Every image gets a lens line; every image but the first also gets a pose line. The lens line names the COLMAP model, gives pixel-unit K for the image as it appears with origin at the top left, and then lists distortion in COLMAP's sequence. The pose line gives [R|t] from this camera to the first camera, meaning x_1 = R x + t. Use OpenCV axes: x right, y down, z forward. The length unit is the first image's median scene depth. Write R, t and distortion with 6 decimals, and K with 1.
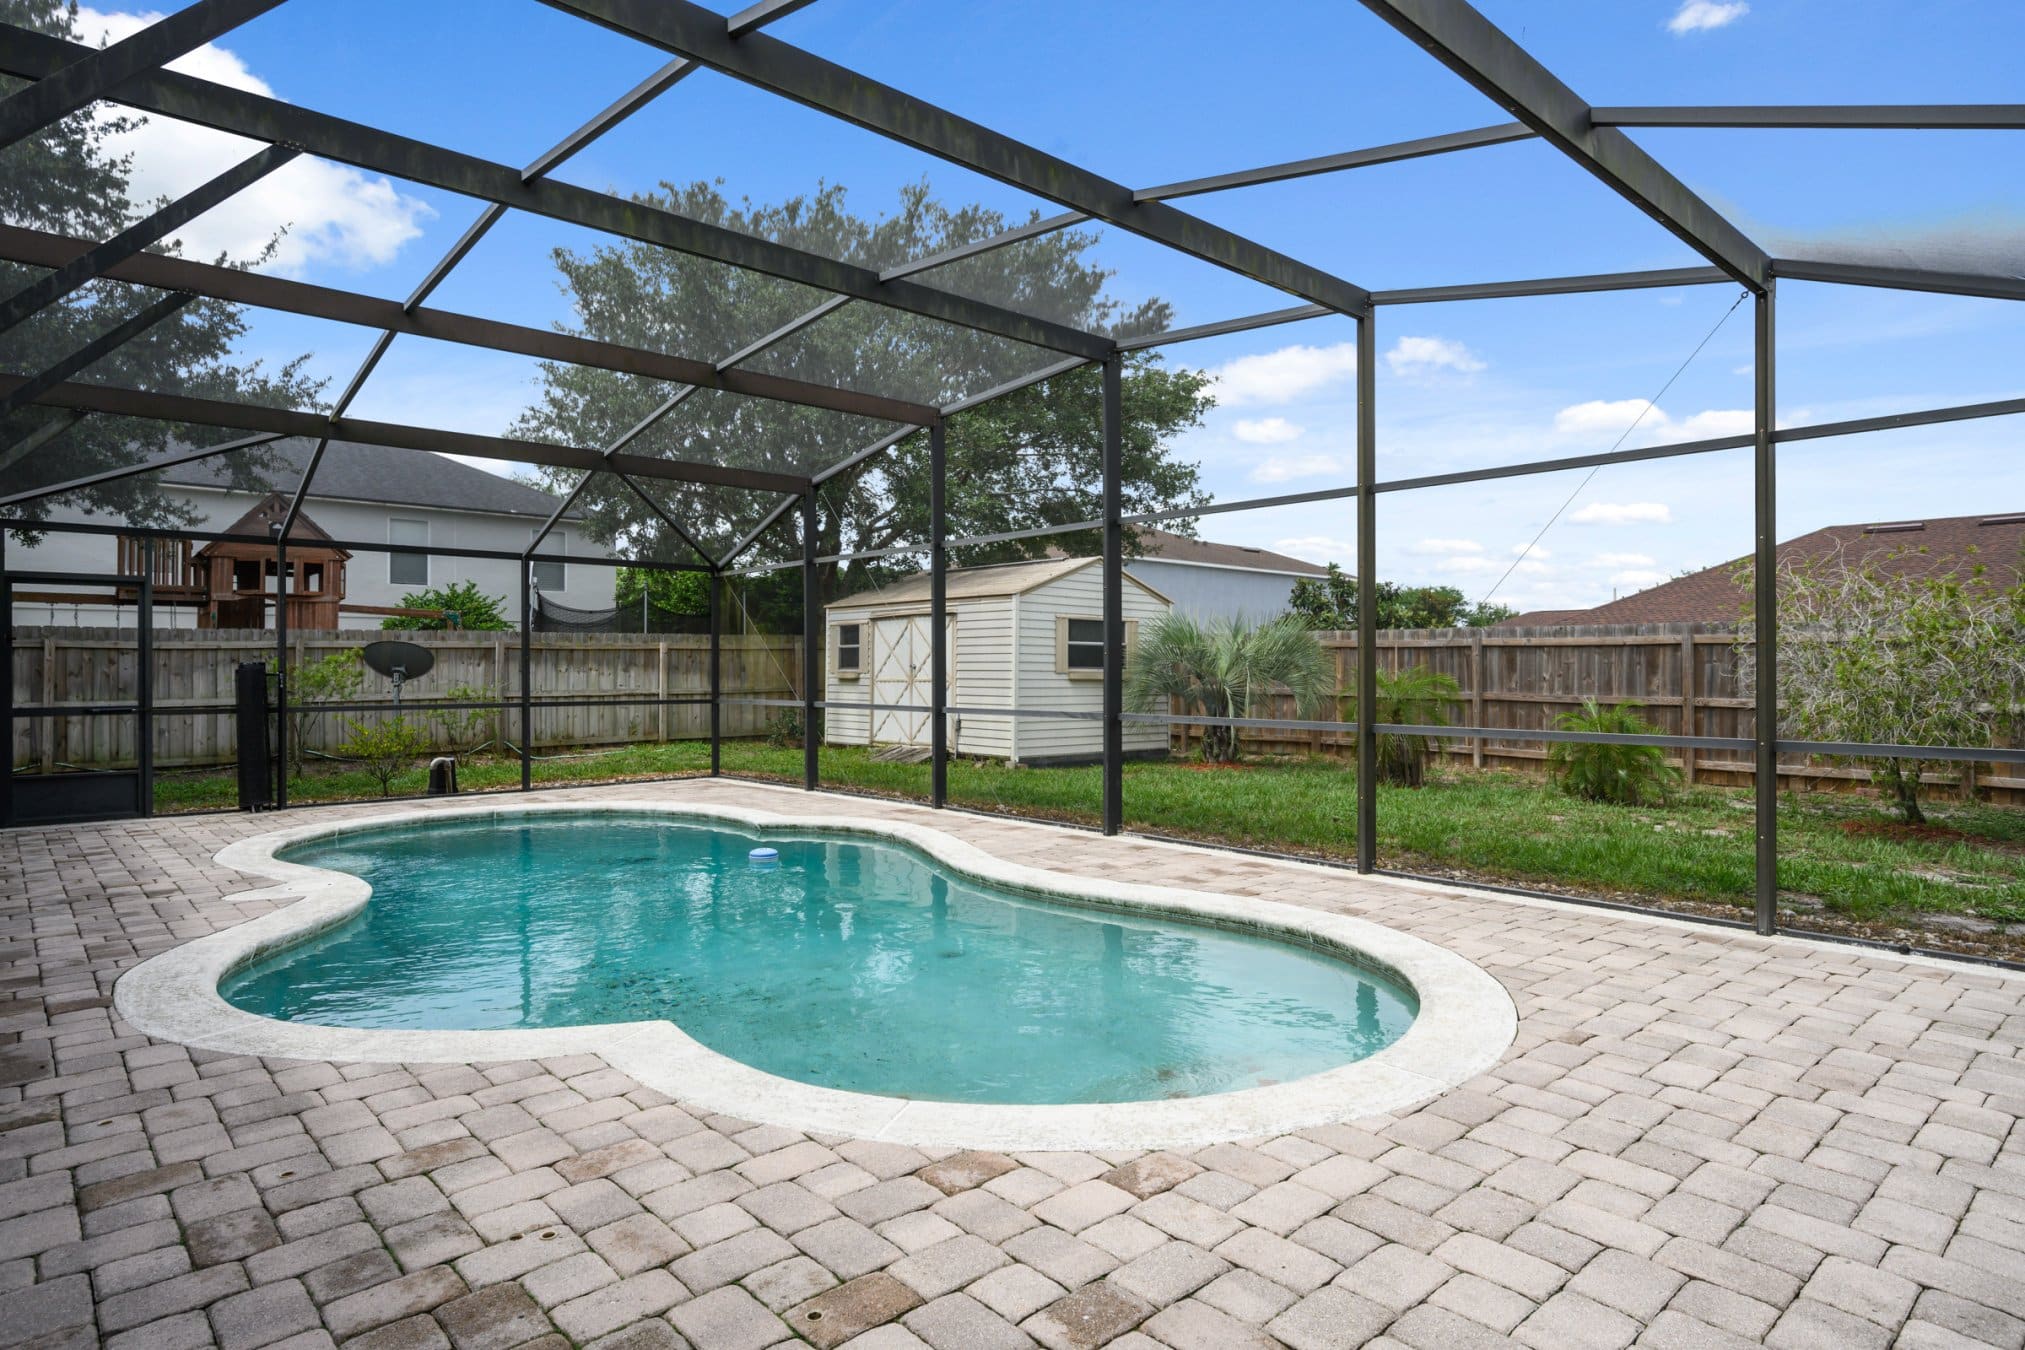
lens RADIAL K [[1117.6, 0, 1033.3], [0, 1117.6, 672.4], [0, 0, 1]] dist [-0.006896, 0.003550]
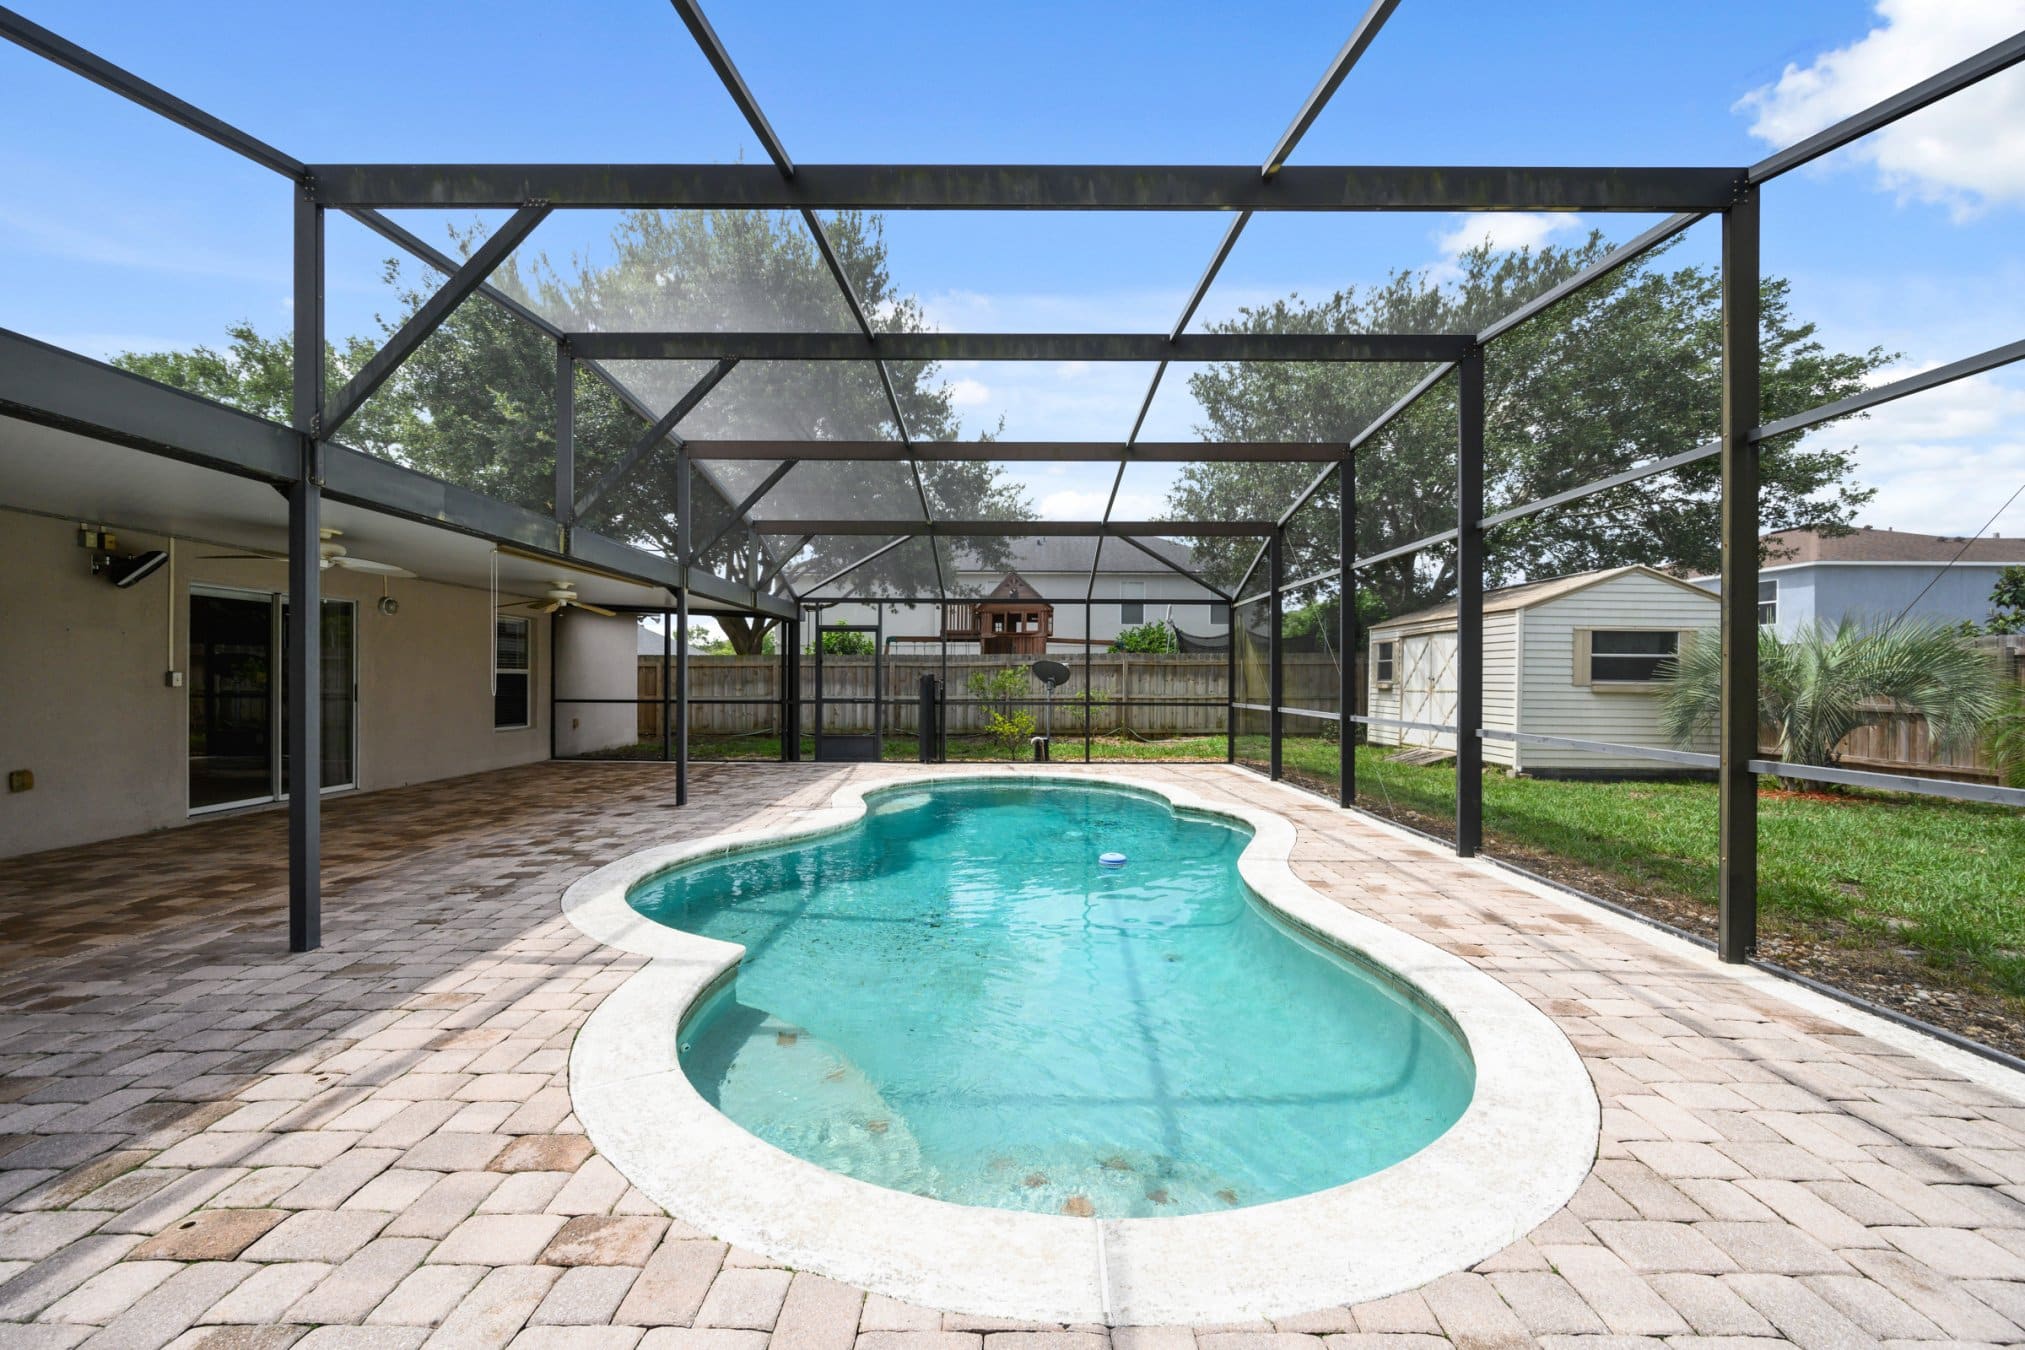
lens RADIAL K [[805.2, 0, 1013.5], [0, 805.2, 681.4], [0, 0, 1]] dist [-0.002966, 0.000161]
pose [[0.735803, 0.006428, -0.677165, 0.138942], [-0.006930, 0.999974, 0.001962, -0.001024], [0.677160, 0.003249, 0.735828, 0.131238]]
